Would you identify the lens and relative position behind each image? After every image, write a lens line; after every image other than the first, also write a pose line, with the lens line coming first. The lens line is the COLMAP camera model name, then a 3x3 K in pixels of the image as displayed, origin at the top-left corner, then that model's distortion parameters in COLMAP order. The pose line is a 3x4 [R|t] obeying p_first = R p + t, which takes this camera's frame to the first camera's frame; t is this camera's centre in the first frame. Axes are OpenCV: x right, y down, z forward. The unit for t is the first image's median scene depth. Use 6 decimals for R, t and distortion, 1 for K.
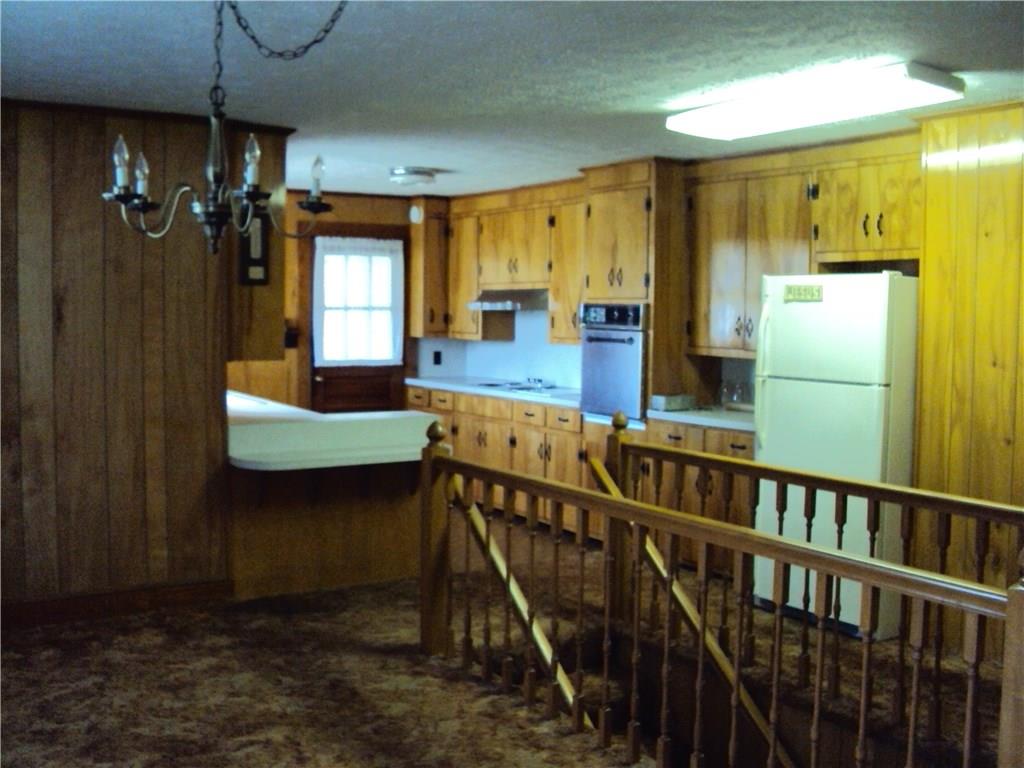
lens RADIAL K [[1056.3, 0, 514.8], [0, 1056.3, 387.3], [0, 0, 1]] dist [-0.135699, 0.000000]
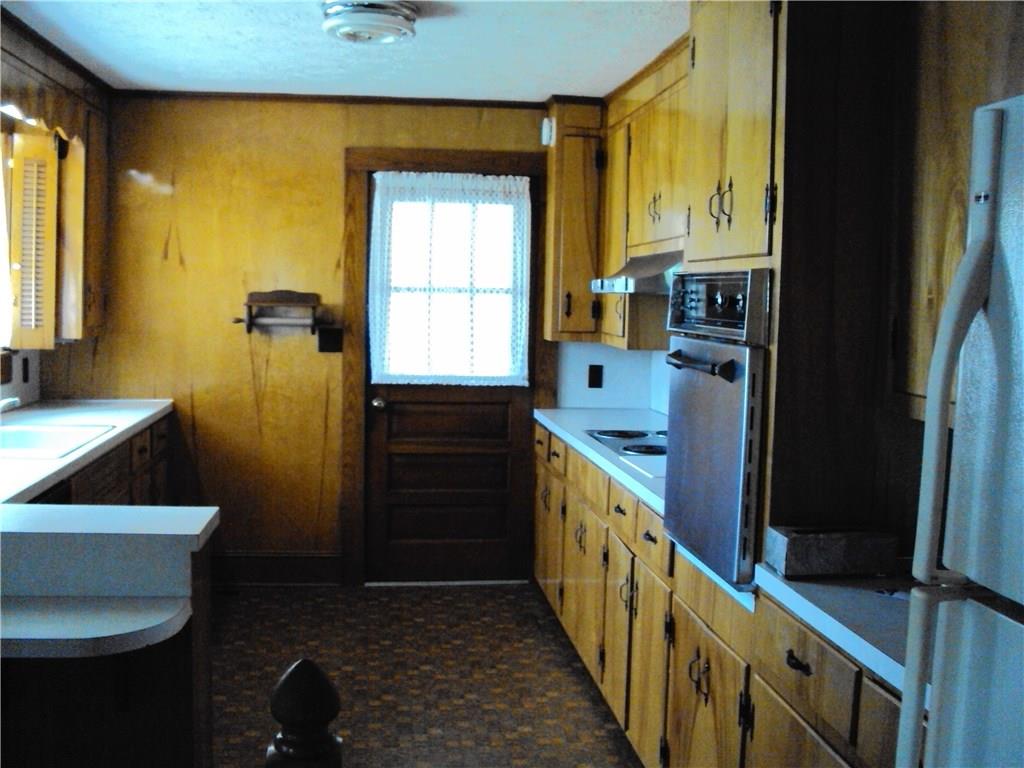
lens RADIAL K [[1056.3, 0, 513.6], [0, 1056.3, 383.4], [0, 0, 1]] dist [-0.135699, 0.000000]
pose [[0.899622, 0.045675, -0.434274, 0.151940], [-0.045702, 0.998901, 0.010385, -0.029735], [0.434271, 0.010505, 0.900721, 0.475673]]
